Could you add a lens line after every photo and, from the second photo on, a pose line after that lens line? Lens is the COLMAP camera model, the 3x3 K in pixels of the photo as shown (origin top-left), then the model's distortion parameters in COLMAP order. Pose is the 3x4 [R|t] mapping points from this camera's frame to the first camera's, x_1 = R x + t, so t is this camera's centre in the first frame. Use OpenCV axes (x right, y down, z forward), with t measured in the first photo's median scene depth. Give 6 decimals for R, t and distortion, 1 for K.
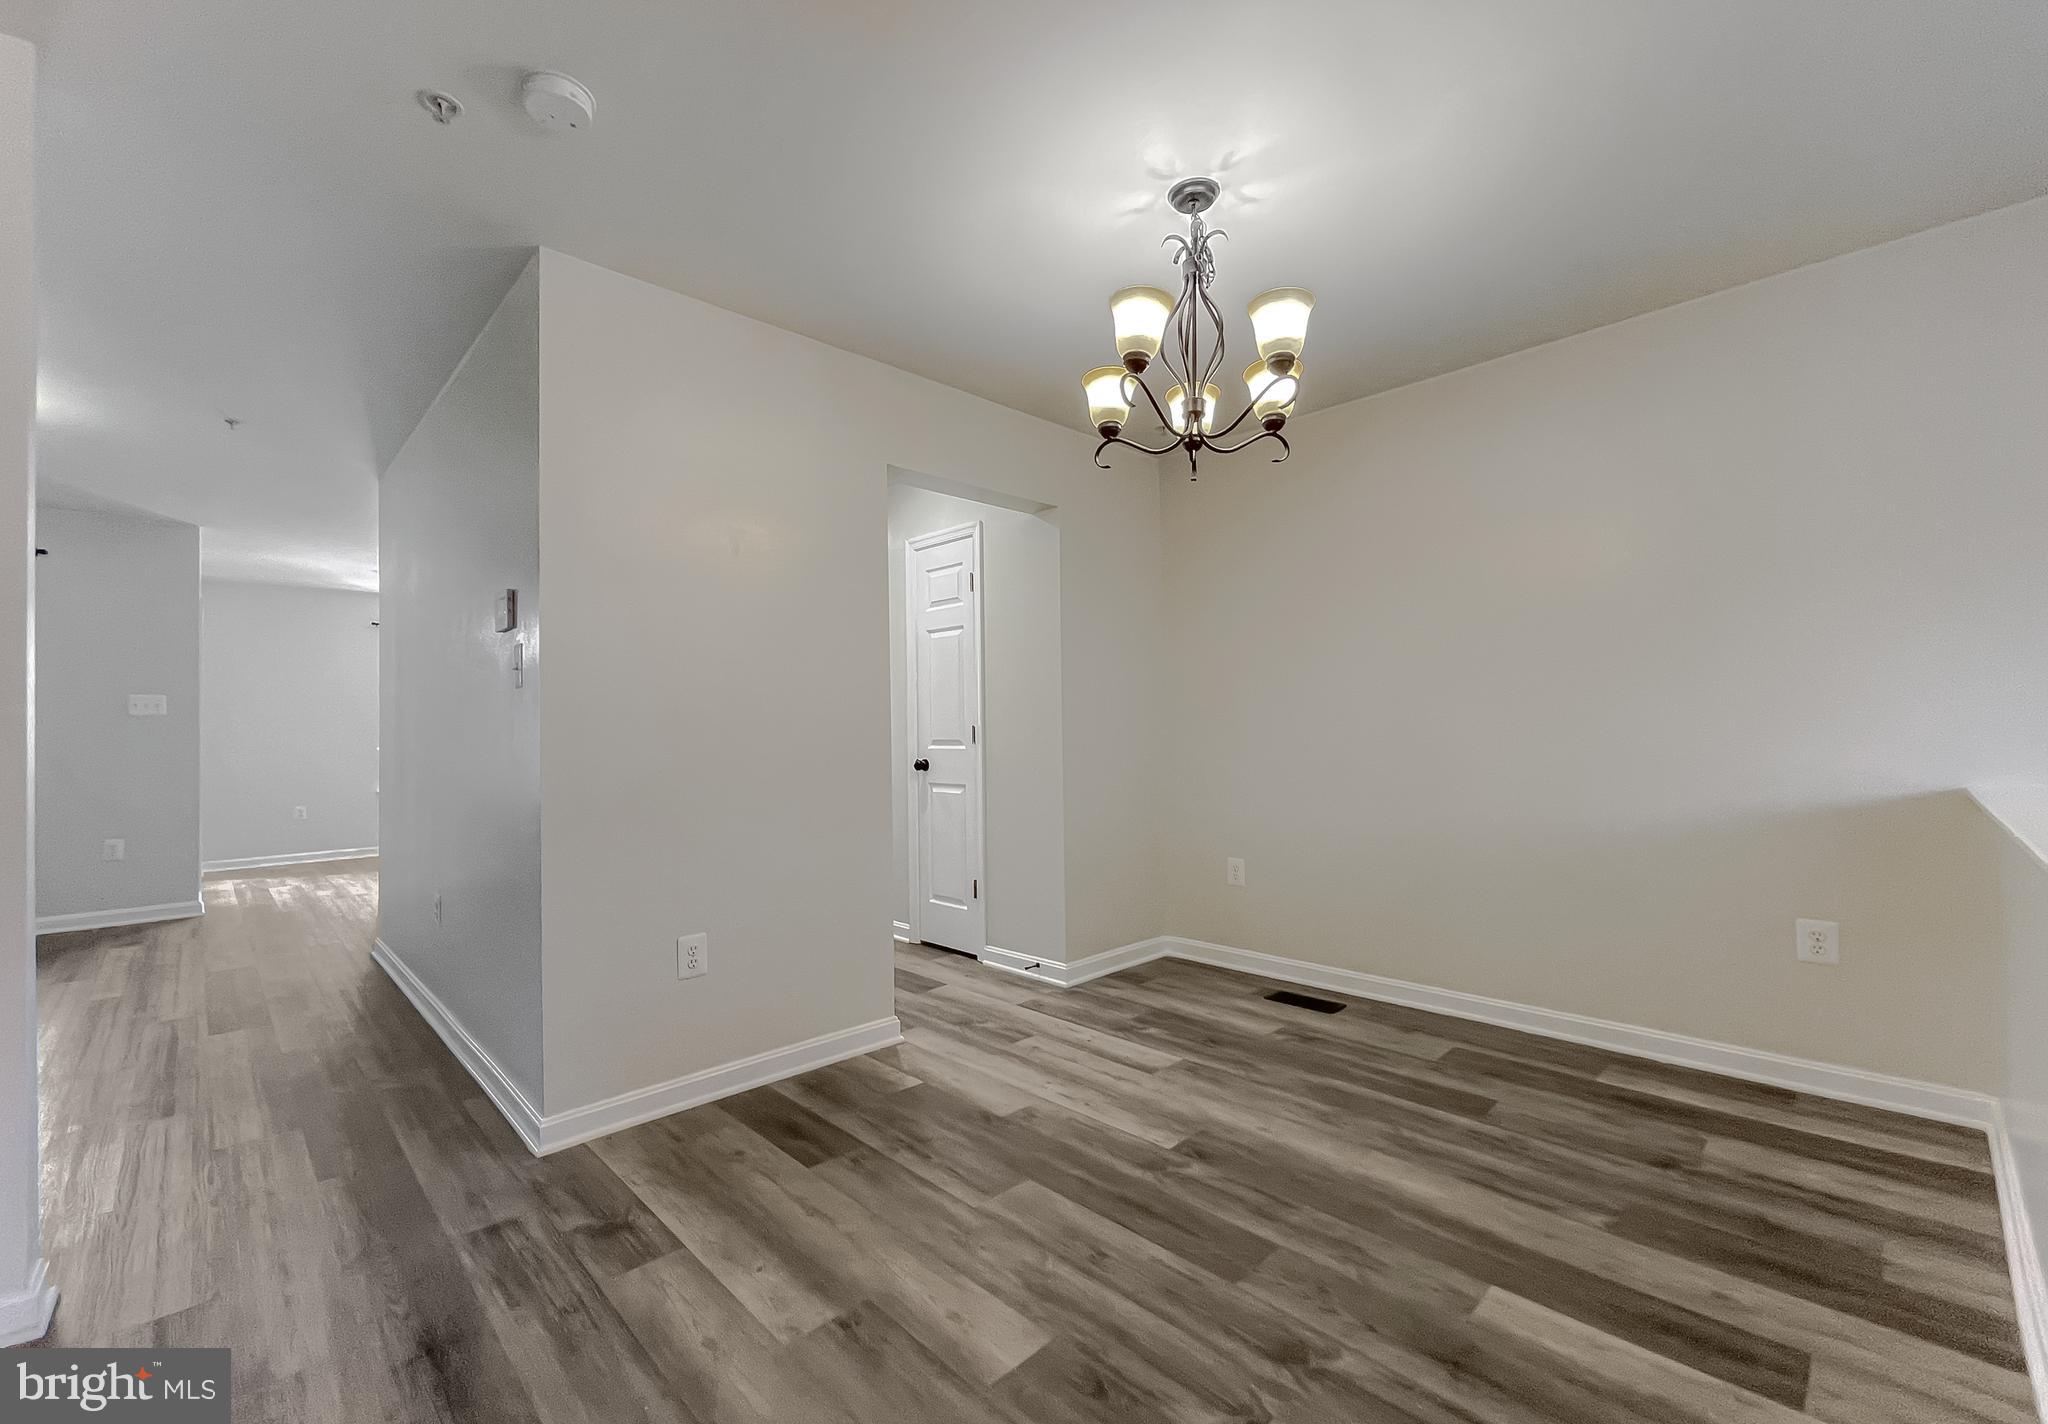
lens RADIAL K [[851.7, 0, 1021.9], [0, 851.7, 714.4], [0, 0, 1]] dist [0.000138, -0.000005]
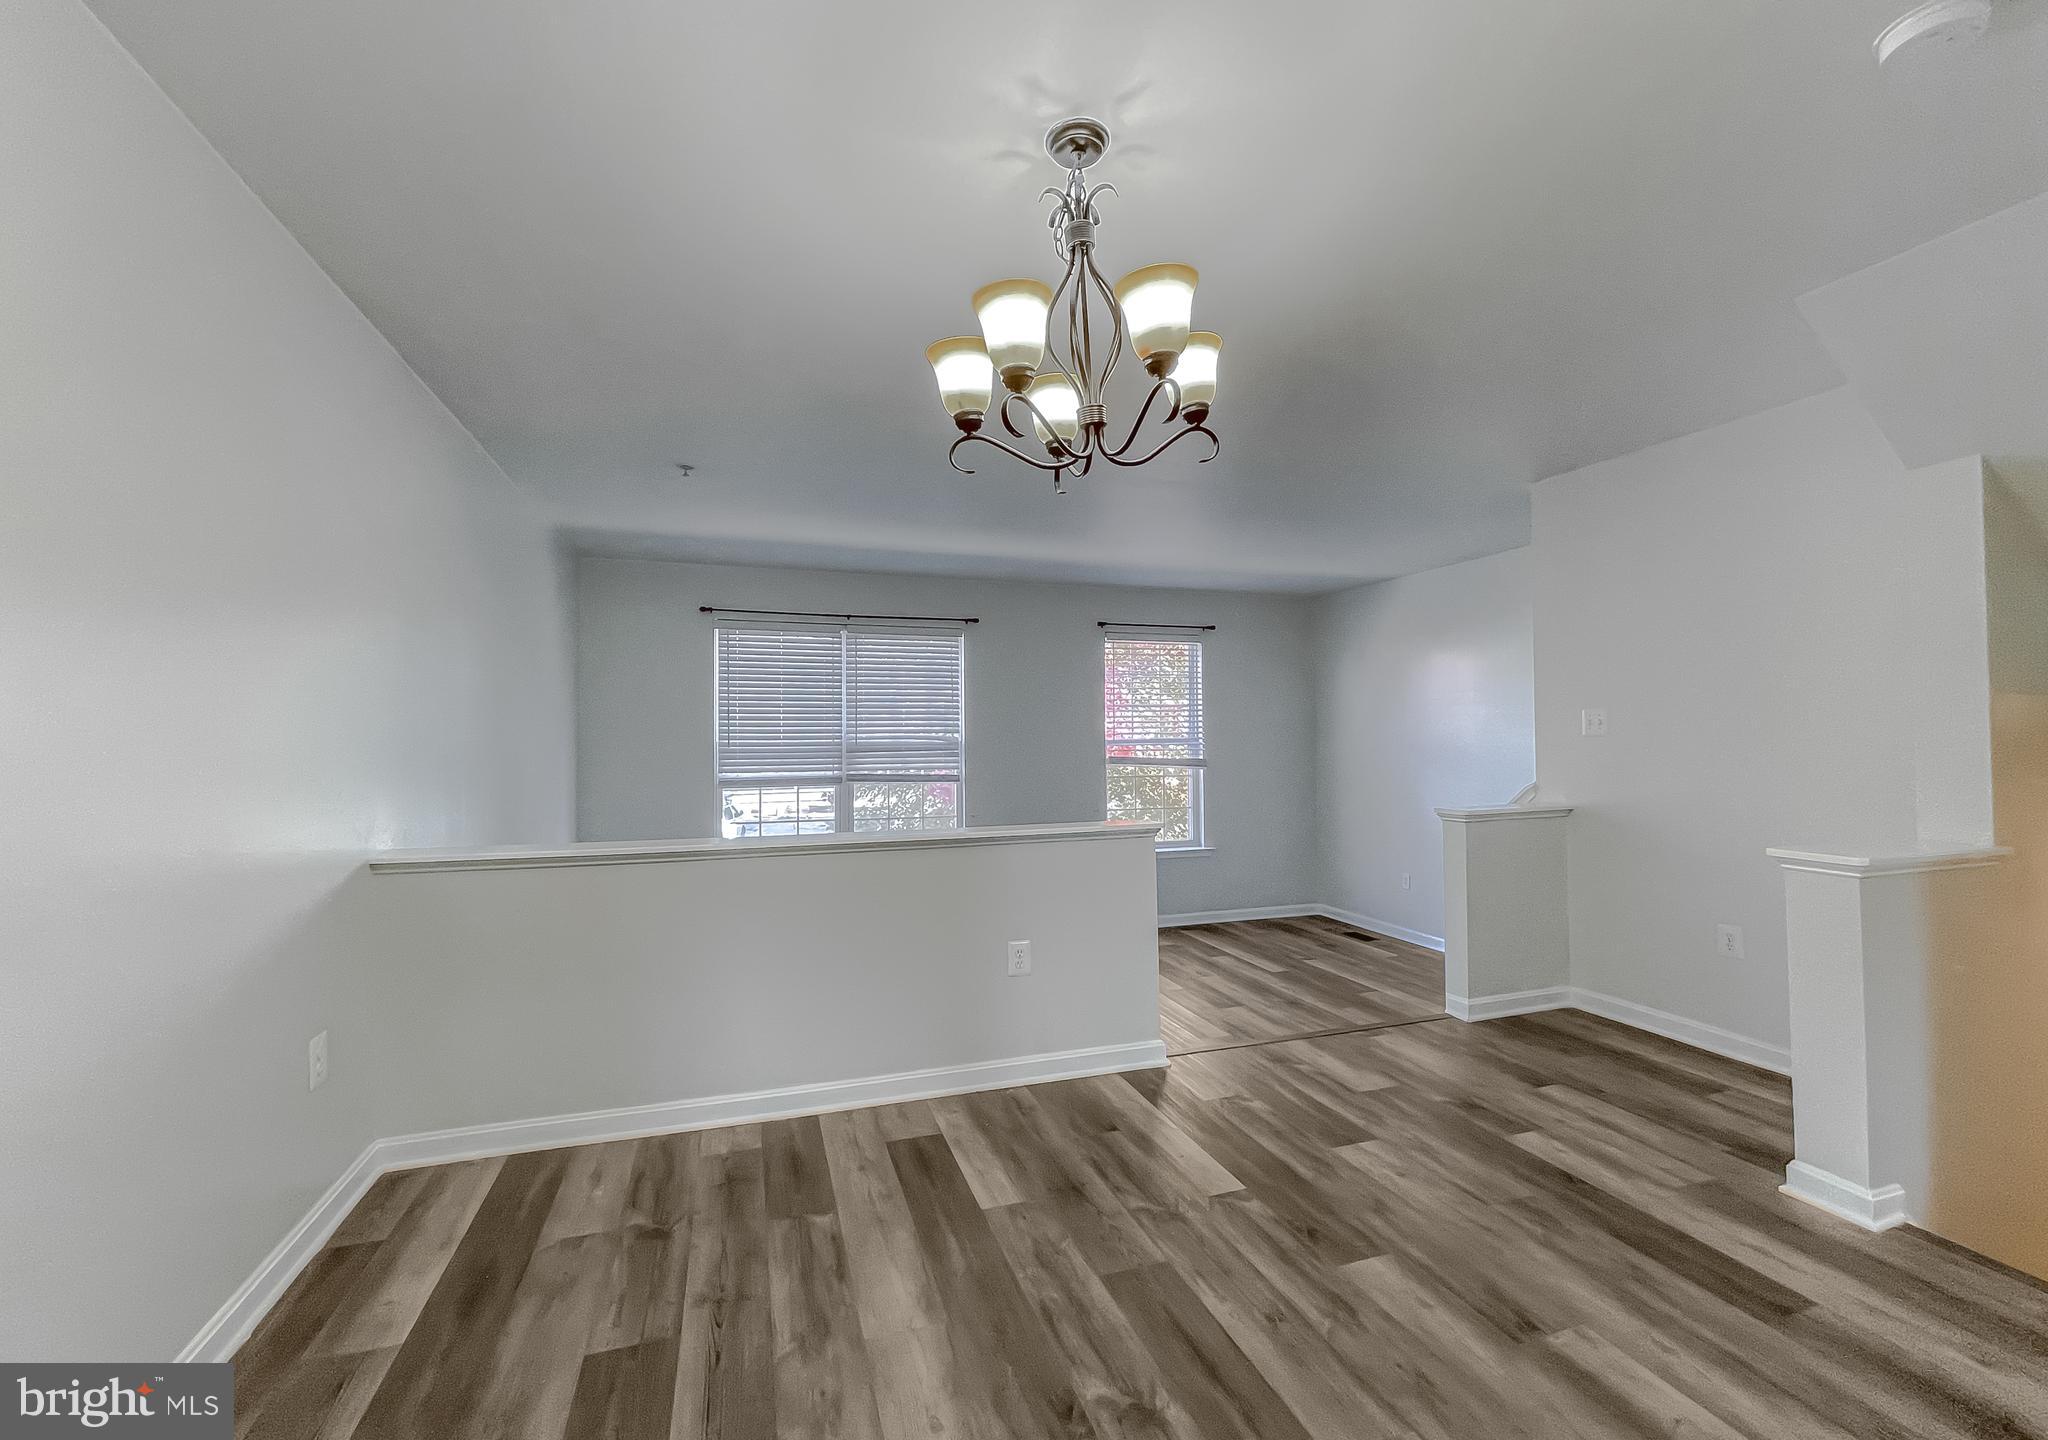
lens RADIAL K [[852.6, 0, 1024.9], [0, 852.6, 718.5], [0, 0, 1]] dist [0.002688, 0.000441]
pose [[-0.898469, 0.028218, 0.438128, -0.108766], [0.012166, 0.999149, -0.039402, -0.041933], [-0.438867, -0.030072, -0.898049, 2.059254]]
